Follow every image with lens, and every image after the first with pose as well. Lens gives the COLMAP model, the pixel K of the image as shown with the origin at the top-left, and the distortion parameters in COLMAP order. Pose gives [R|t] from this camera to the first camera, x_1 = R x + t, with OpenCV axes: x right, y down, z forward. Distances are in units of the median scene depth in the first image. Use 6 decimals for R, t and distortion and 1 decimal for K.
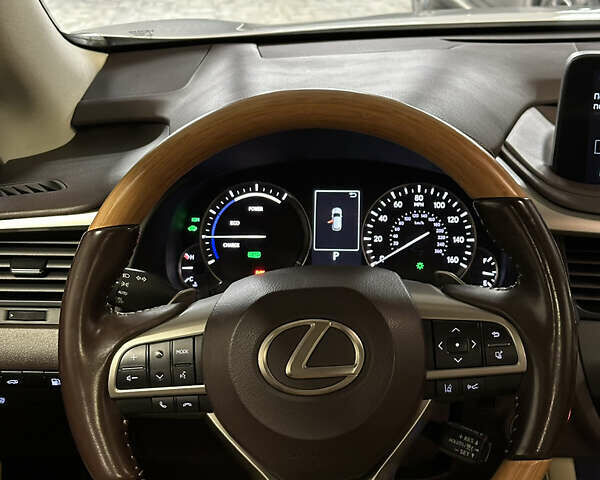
lens RADIAL K [[1087.9, 0, 300.0], [0, 1087.9, 240.0], [0, 0, 1]] dist [0.325825, 0.090103]
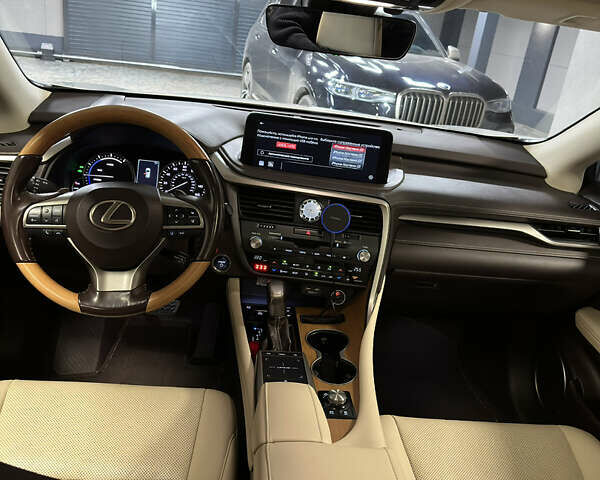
lens RADIAL K [[538.1, 0, 300.0], [0, 538.1, 240.0], [0, 0, 1]] dist [0.065727, -0.009935]
pose [[0.974642, 0.067373, 0.213388, 0.151981], [-0.074078, 0.996974, 0.023571, 0.096072], [-0.211155, -0.038780, 0.976683, -0.250359]]
